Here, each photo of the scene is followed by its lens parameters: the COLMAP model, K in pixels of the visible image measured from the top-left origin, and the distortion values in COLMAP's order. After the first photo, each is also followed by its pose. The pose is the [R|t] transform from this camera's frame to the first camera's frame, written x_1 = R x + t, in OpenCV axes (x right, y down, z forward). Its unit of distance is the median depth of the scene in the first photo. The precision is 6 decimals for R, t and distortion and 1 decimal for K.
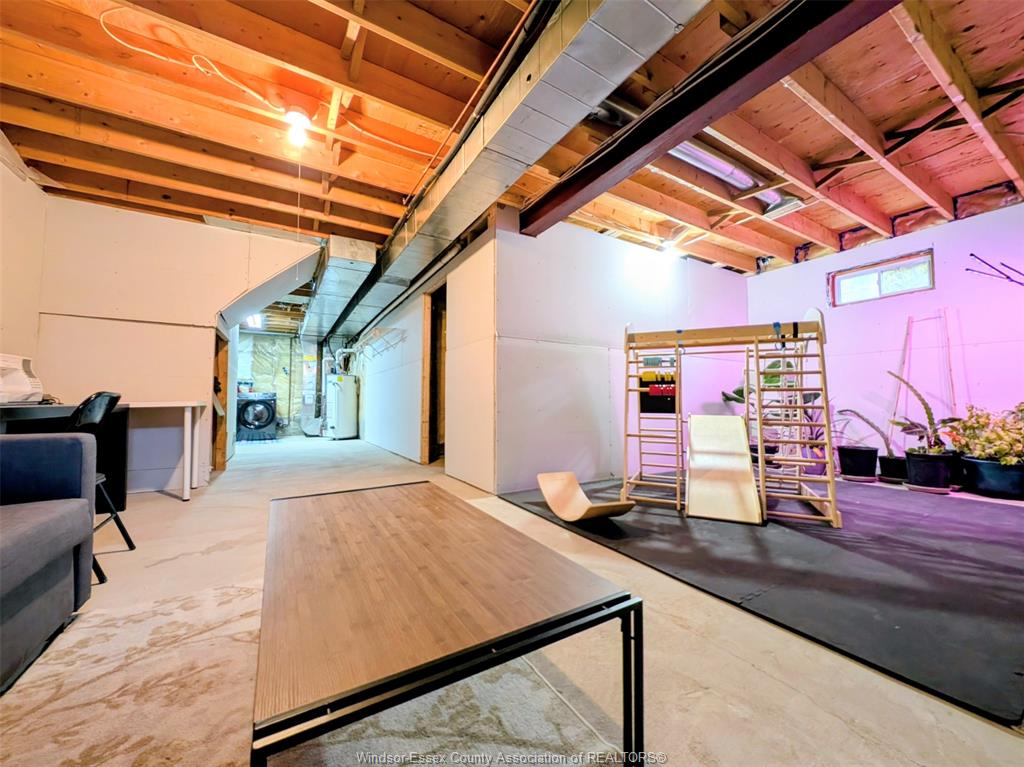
lens RADIAL K [[382.0, 0, 509.0], [0, 382.0, 386.1], [0, 0, 1]] dist [-0.005395, -0.000233]
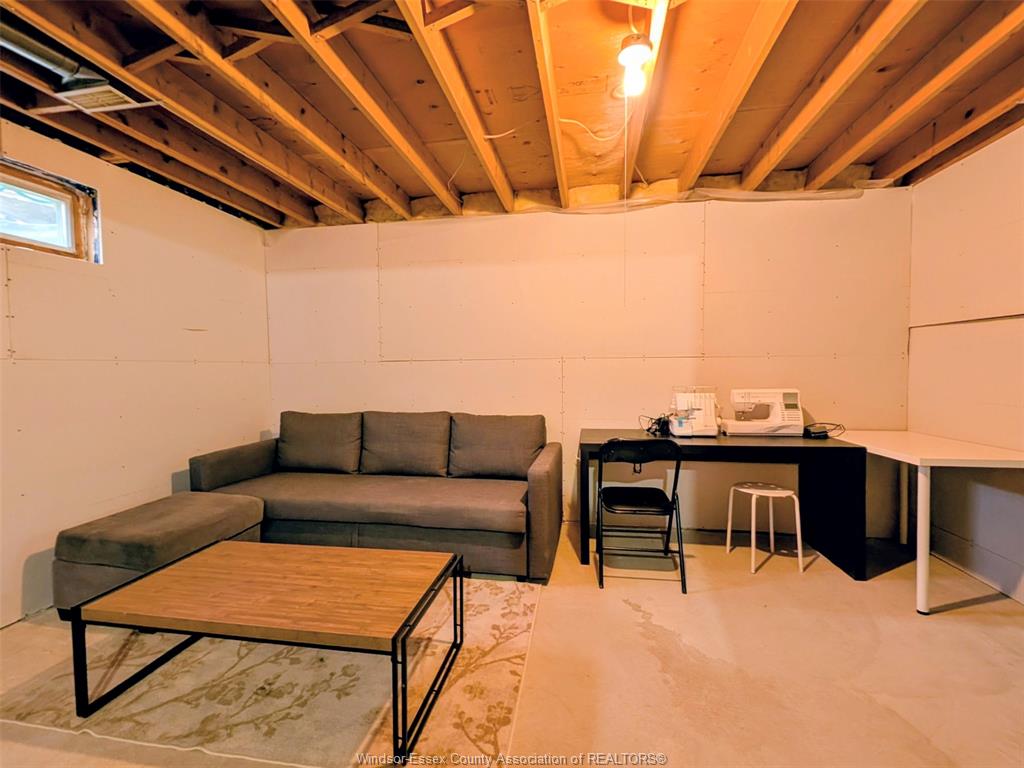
lens RADIAL K [[454.0, 0, 512.9], [0, 454.0, 382.5], [0, 0, 1]] dist [-0.033294, -0.000172]
pose [[-0.637224, 0.032779, -0.769982, 0.334026], [0.030255, 0.999389, 0.017507, -0.263621], [0.770085, -0.012140, -0.637826, 2.325252]]
